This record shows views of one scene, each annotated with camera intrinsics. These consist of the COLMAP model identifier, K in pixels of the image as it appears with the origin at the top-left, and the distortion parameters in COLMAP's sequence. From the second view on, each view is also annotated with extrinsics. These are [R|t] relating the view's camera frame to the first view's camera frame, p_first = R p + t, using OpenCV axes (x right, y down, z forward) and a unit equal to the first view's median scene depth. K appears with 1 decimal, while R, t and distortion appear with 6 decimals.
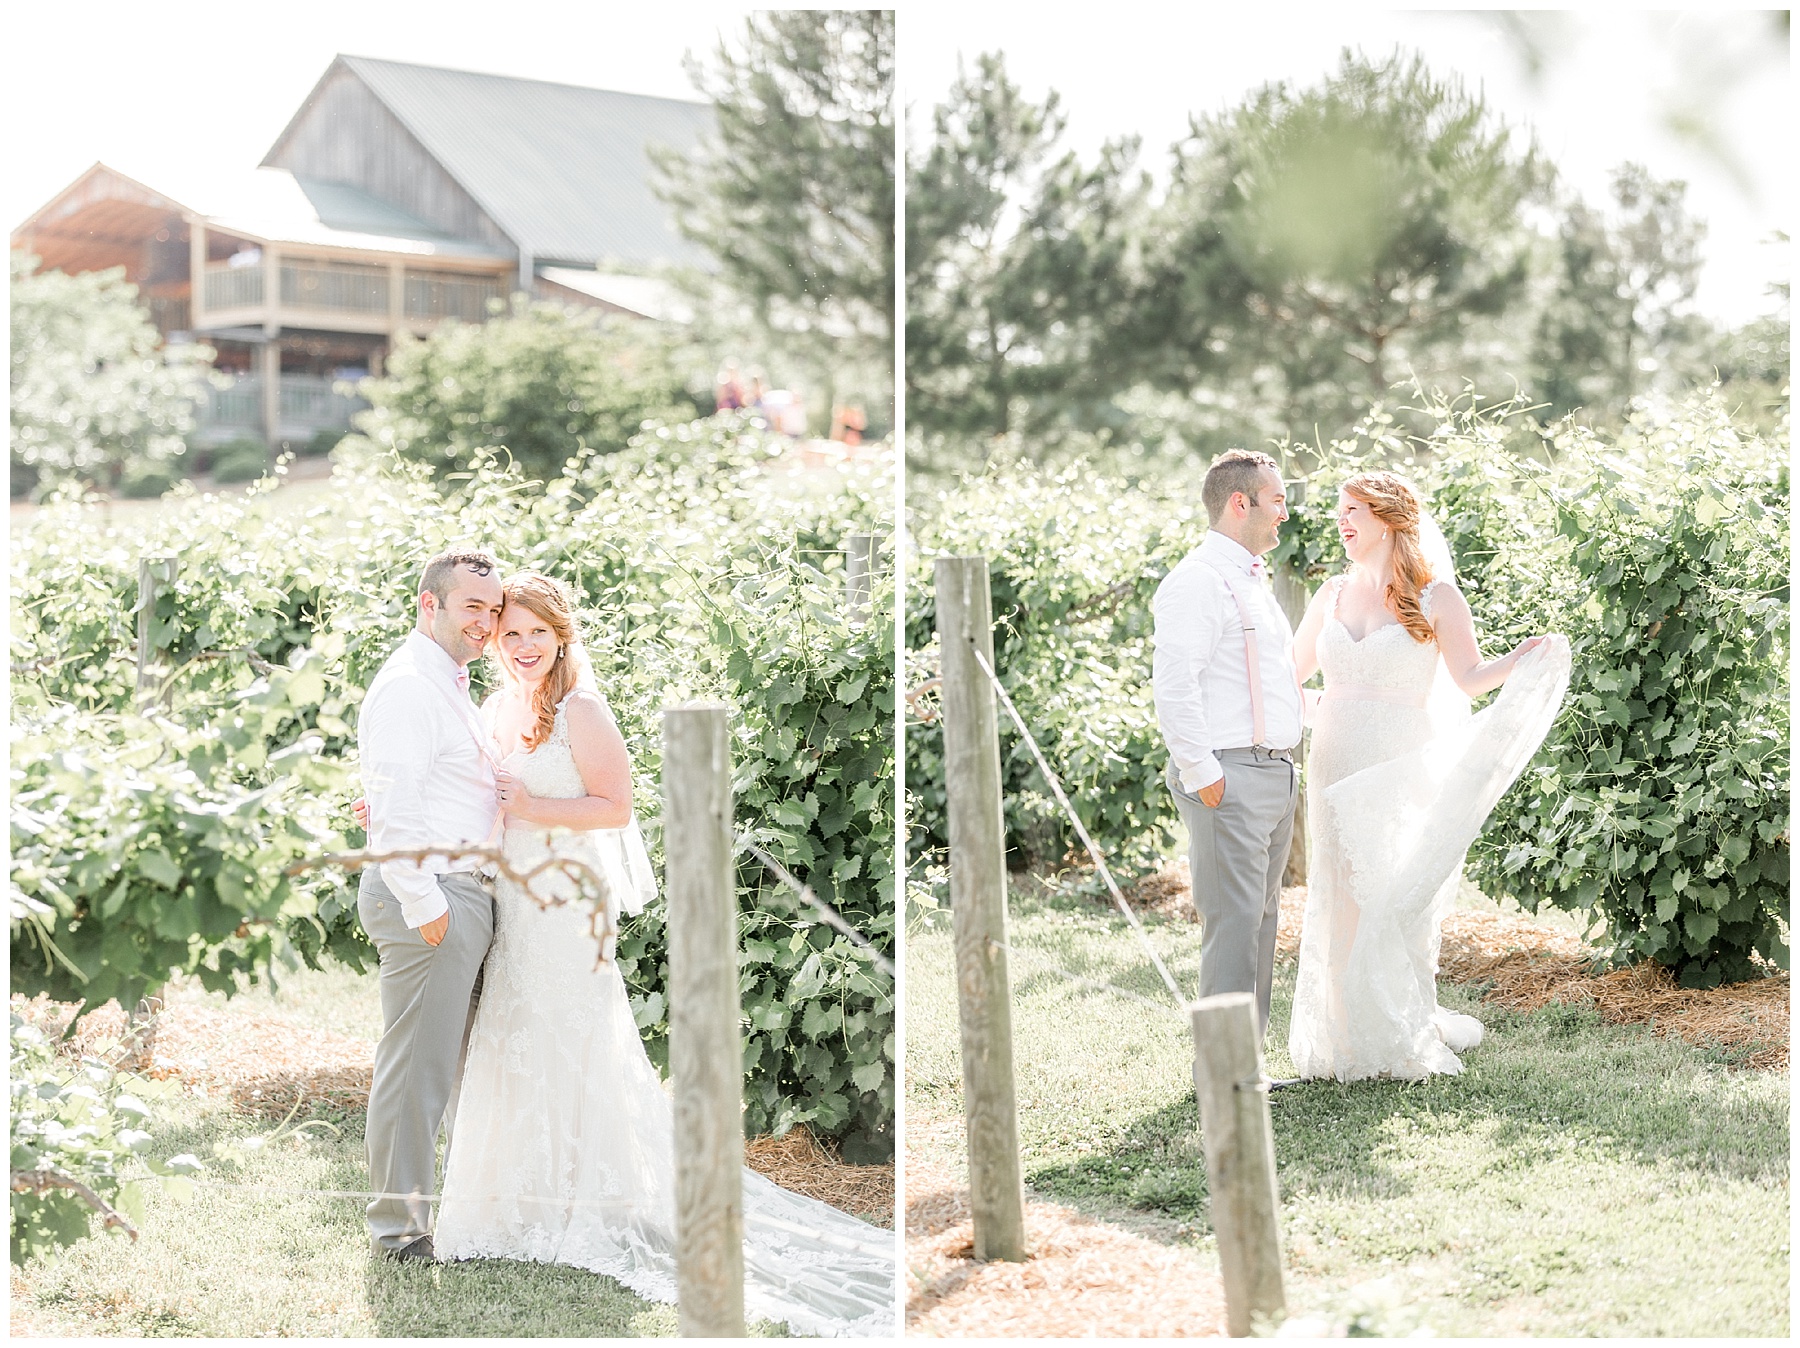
lens RADIAL K [[5771.6, 0, 900.0], [0, 5771.6, 674.0], [0, 0, 1]] dist [-0.120914, -2.383195]
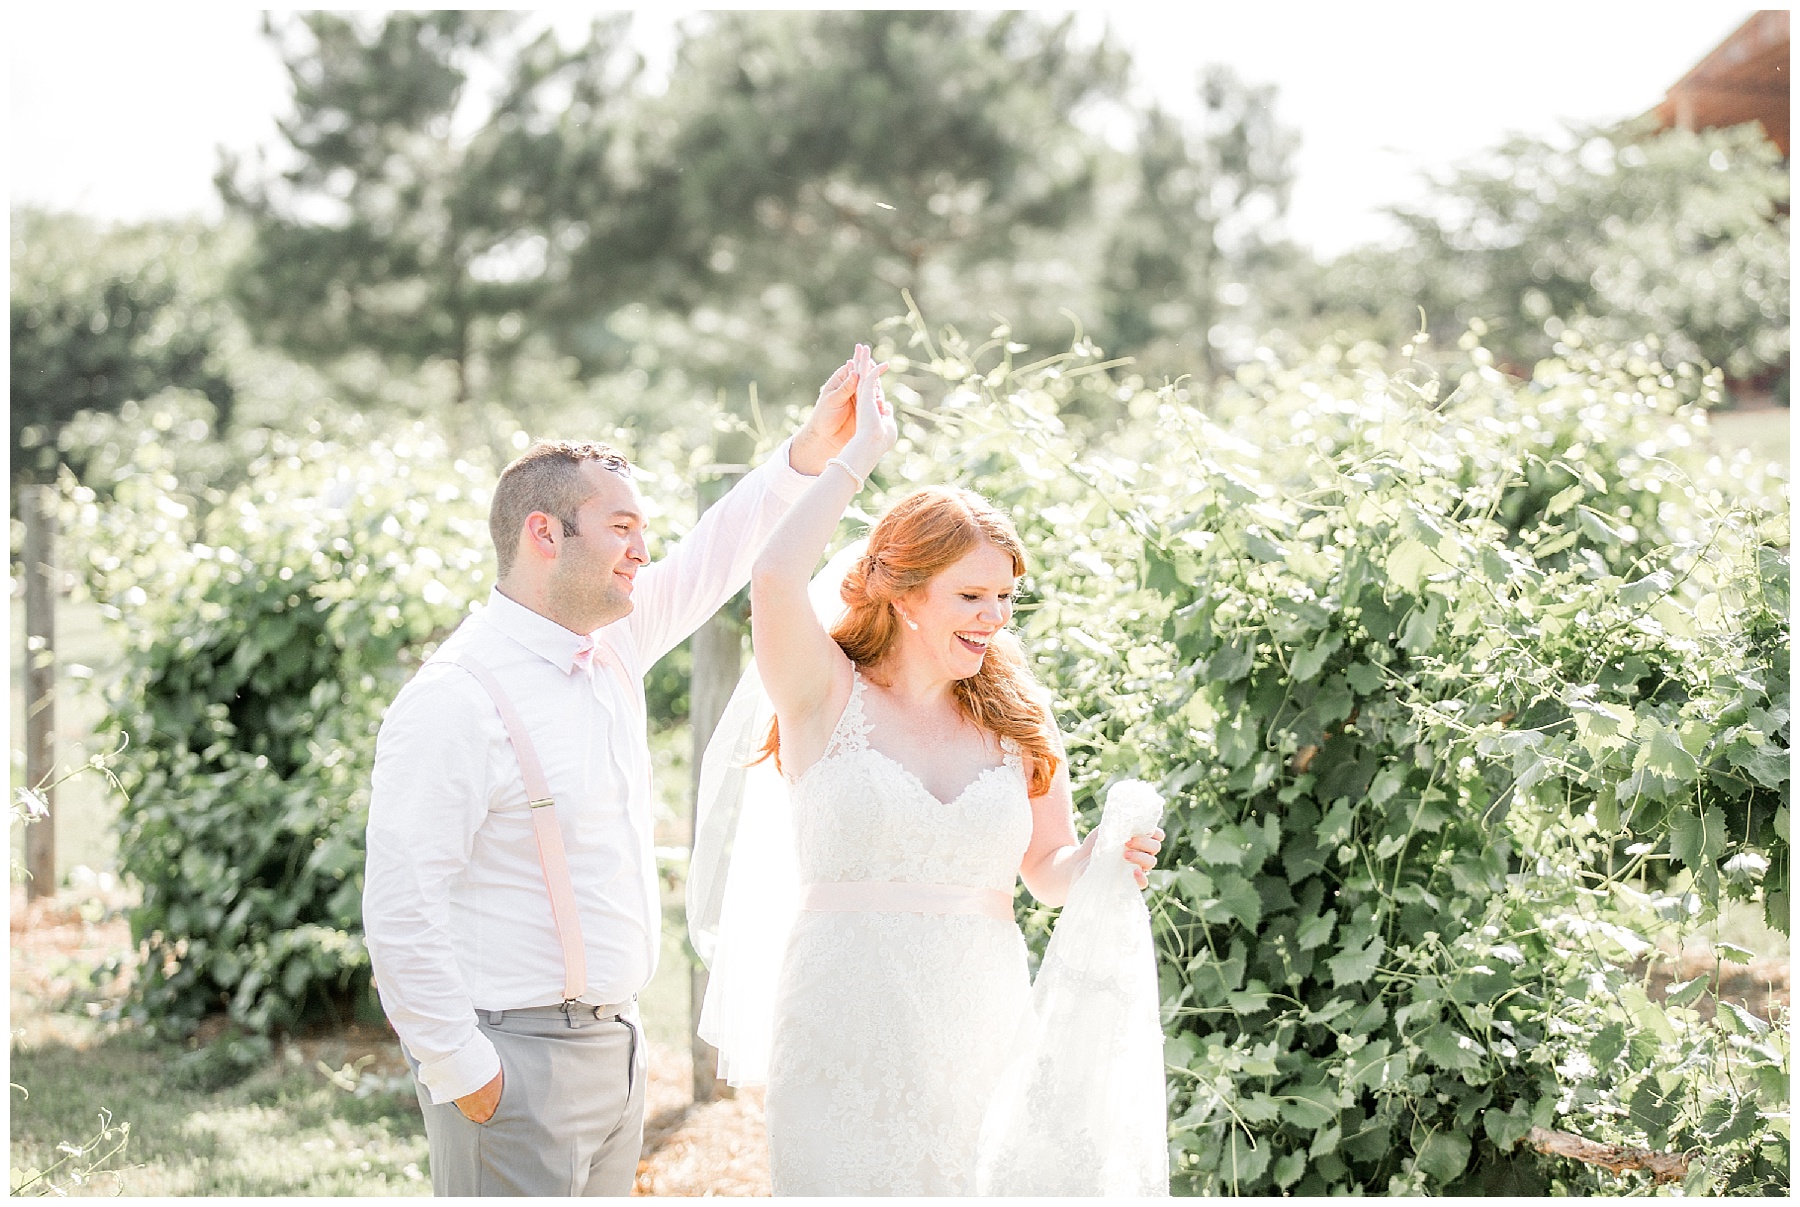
lens RADIAL K [[5284.8, 0, 900.0], [0, 5284.8, 603.5], [0, 0, 1]] dist [-0.253739, 0.661826]
pose [[0.997123, 0.018862, 0.073411, 0.050432], [-0.019422, 0.999787, 0.006927, -0.025984], [-0.073264, -0.008333, 0.997278, 0.467792]]
